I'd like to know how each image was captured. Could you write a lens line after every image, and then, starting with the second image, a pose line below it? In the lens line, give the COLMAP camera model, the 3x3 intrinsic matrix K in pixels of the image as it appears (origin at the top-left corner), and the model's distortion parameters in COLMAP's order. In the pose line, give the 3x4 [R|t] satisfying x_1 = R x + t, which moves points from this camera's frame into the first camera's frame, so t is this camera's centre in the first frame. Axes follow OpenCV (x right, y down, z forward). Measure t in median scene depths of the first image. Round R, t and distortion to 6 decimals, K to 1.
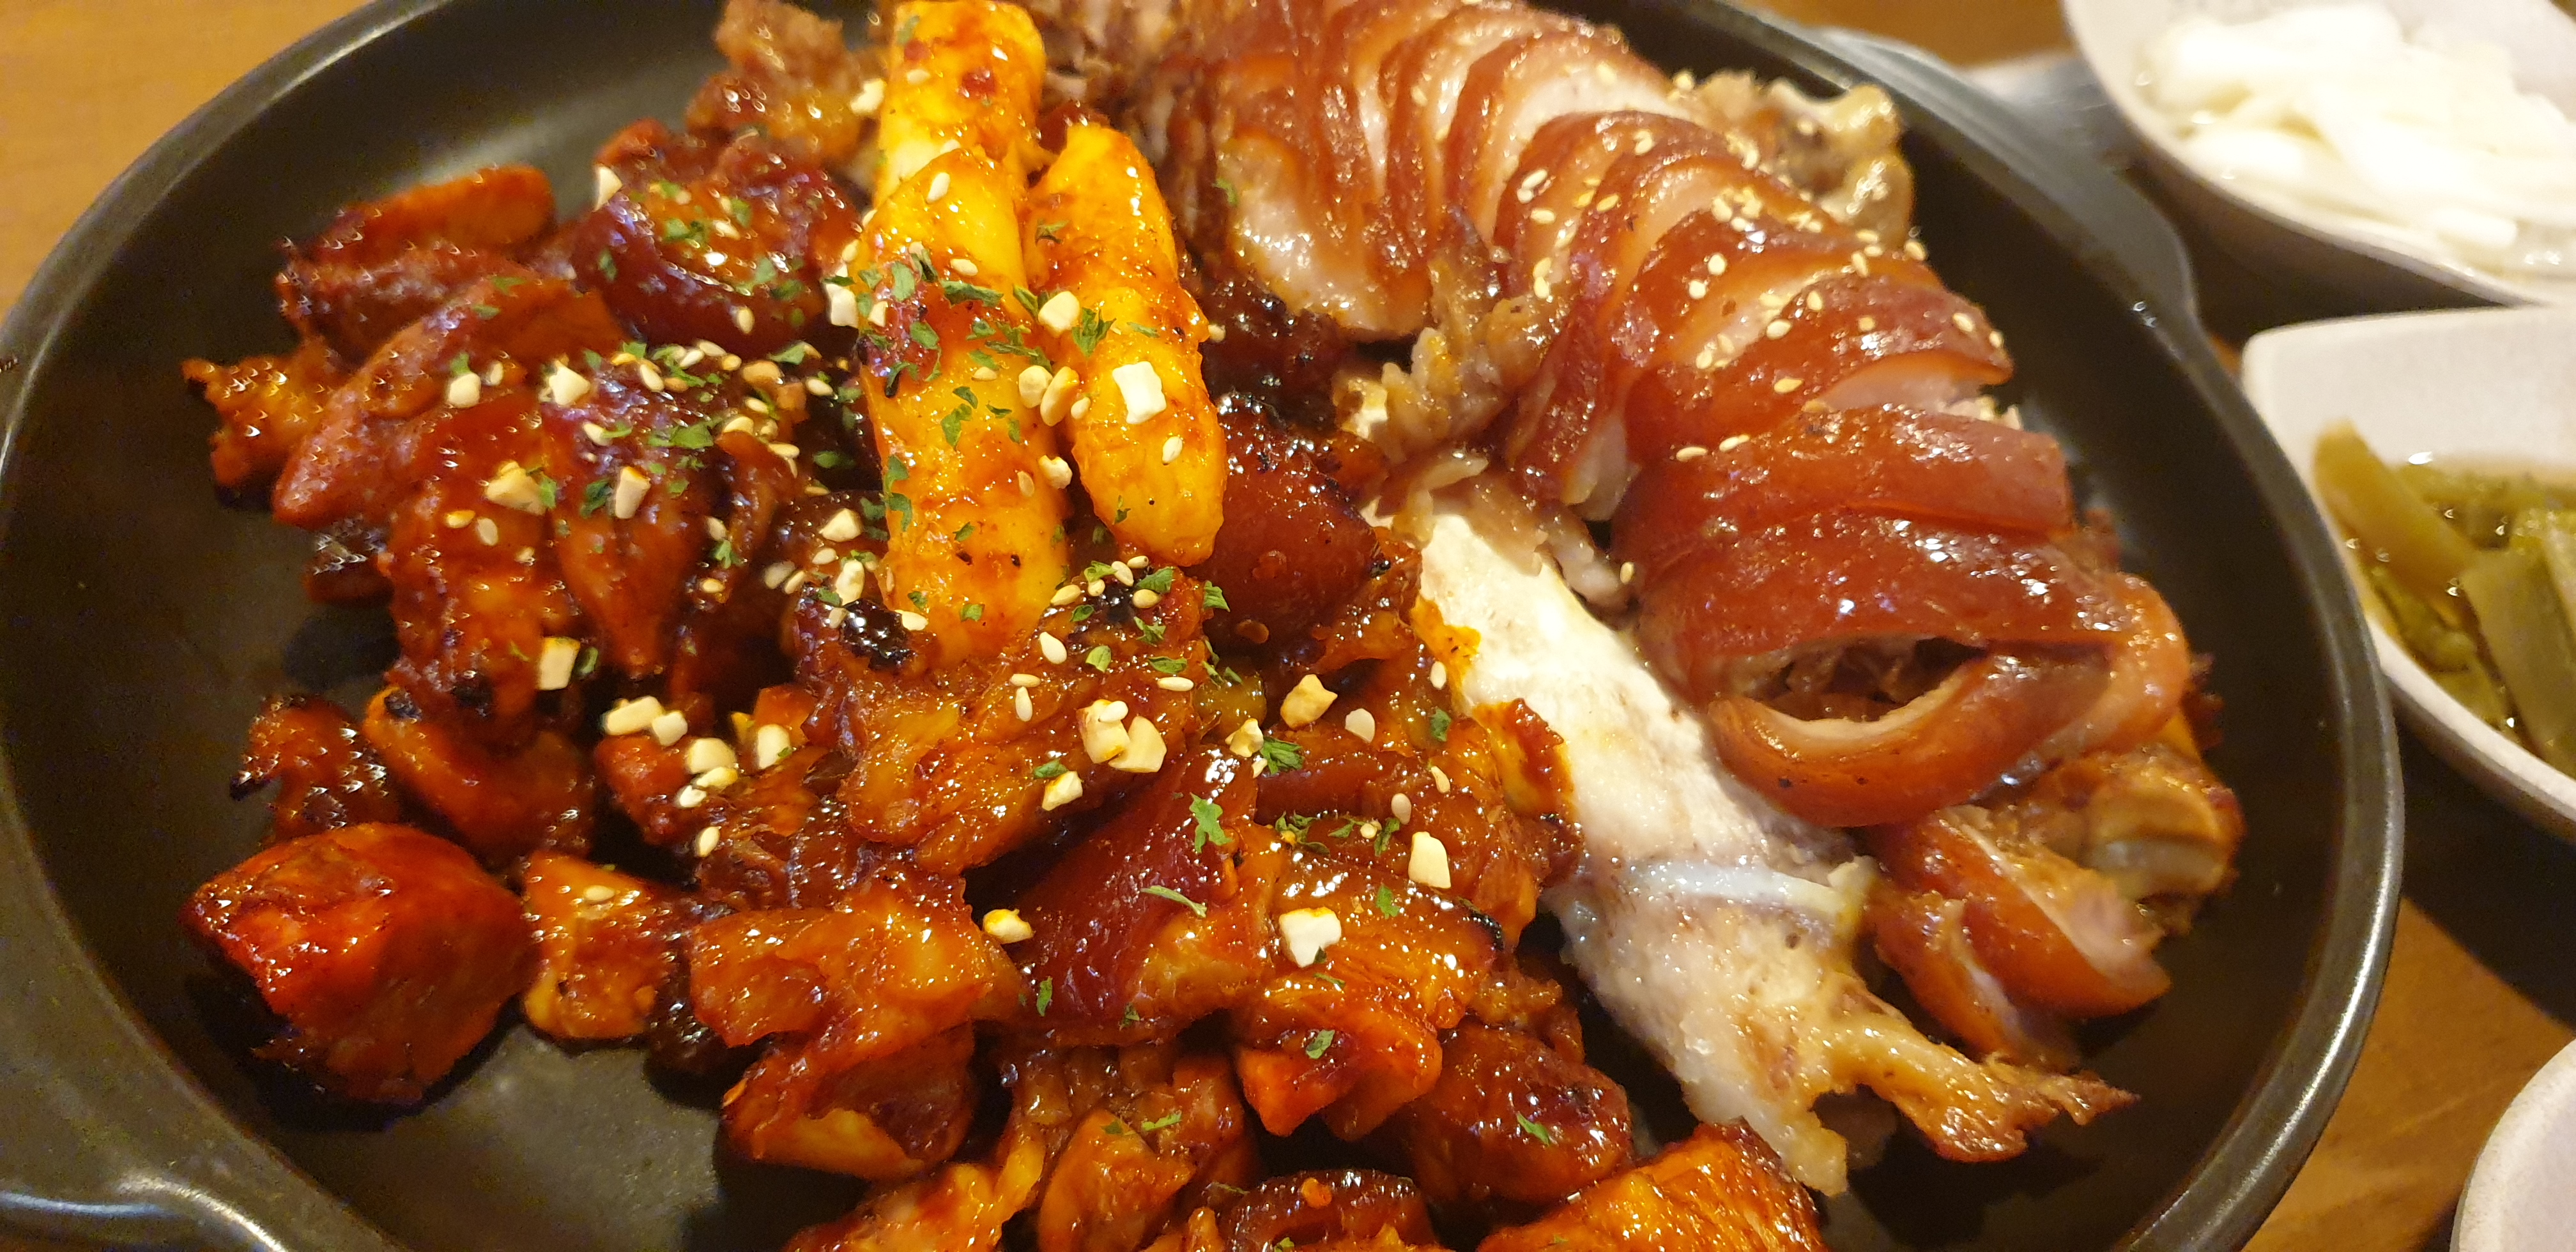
lens RADIAL K [[2095.9, 0, 1304.9], [0, 2095.9, 619.9], [0, 0, 1]] dist [0.219463, -0.617858]
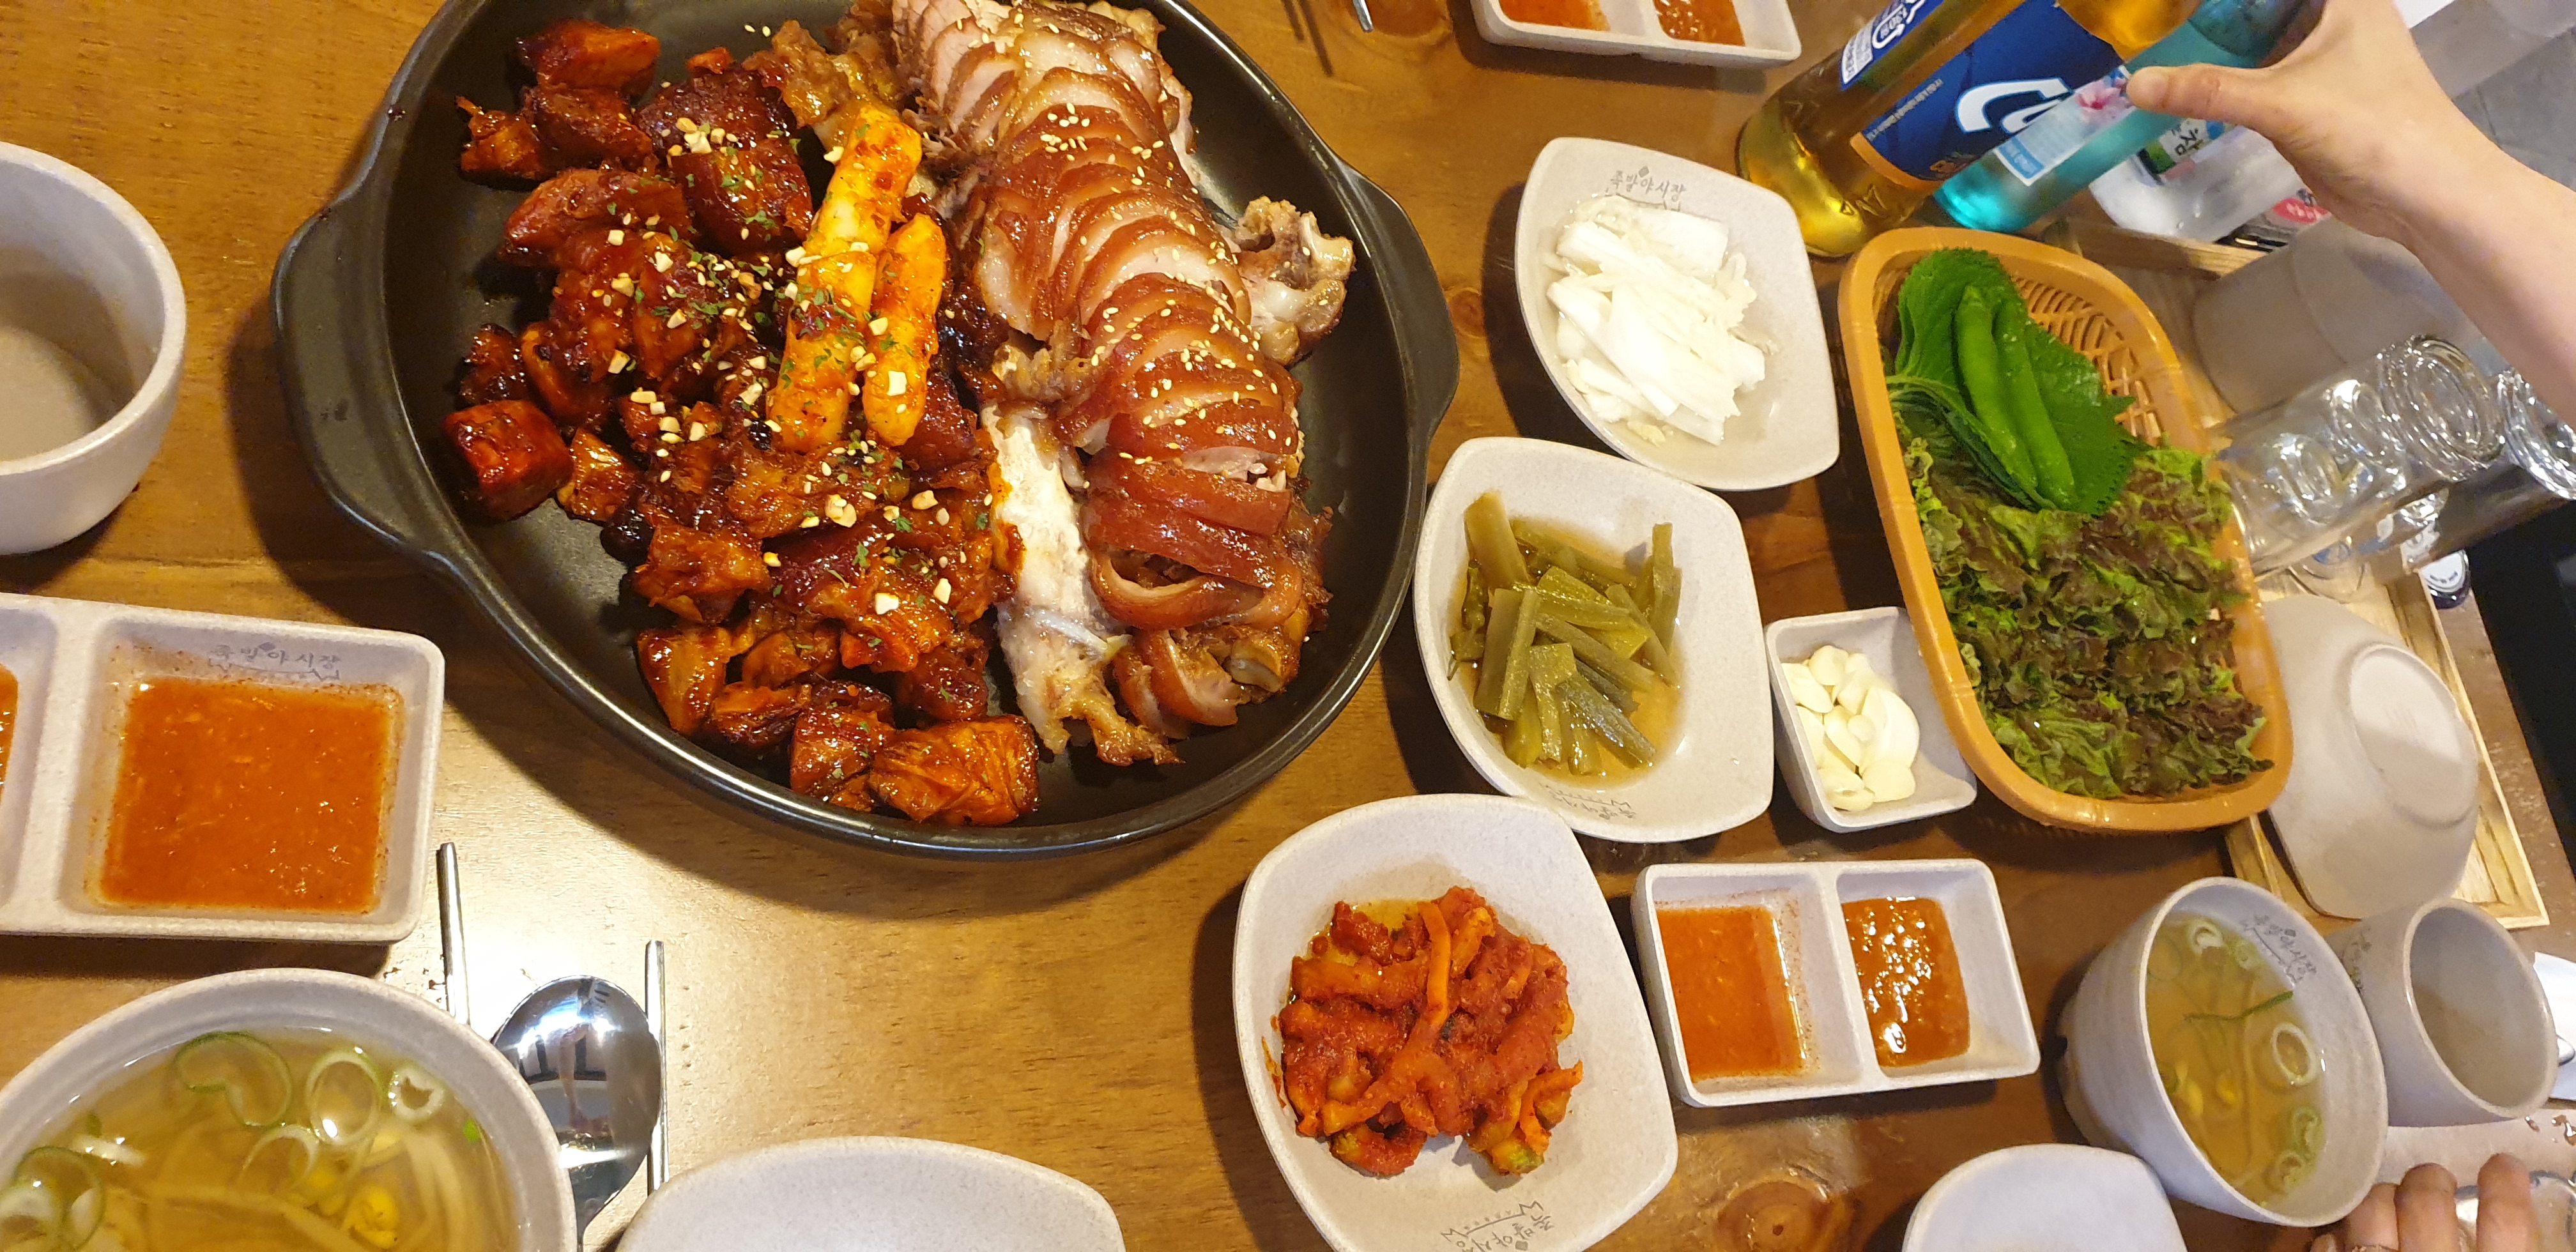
lens RADIAL K [[2095.9, 0, 1304.9], [0, 2095.9, 619.9], [0, 0, 1]] dist [0.219463, -0.617858]
pose [[0.912522, 0.359983, 0.194207, -0.021486], [-0.401168, 0.880305, 0.253234, -0.616776], [-0.079801, -0.308991, 0.947711, -1.328300]]
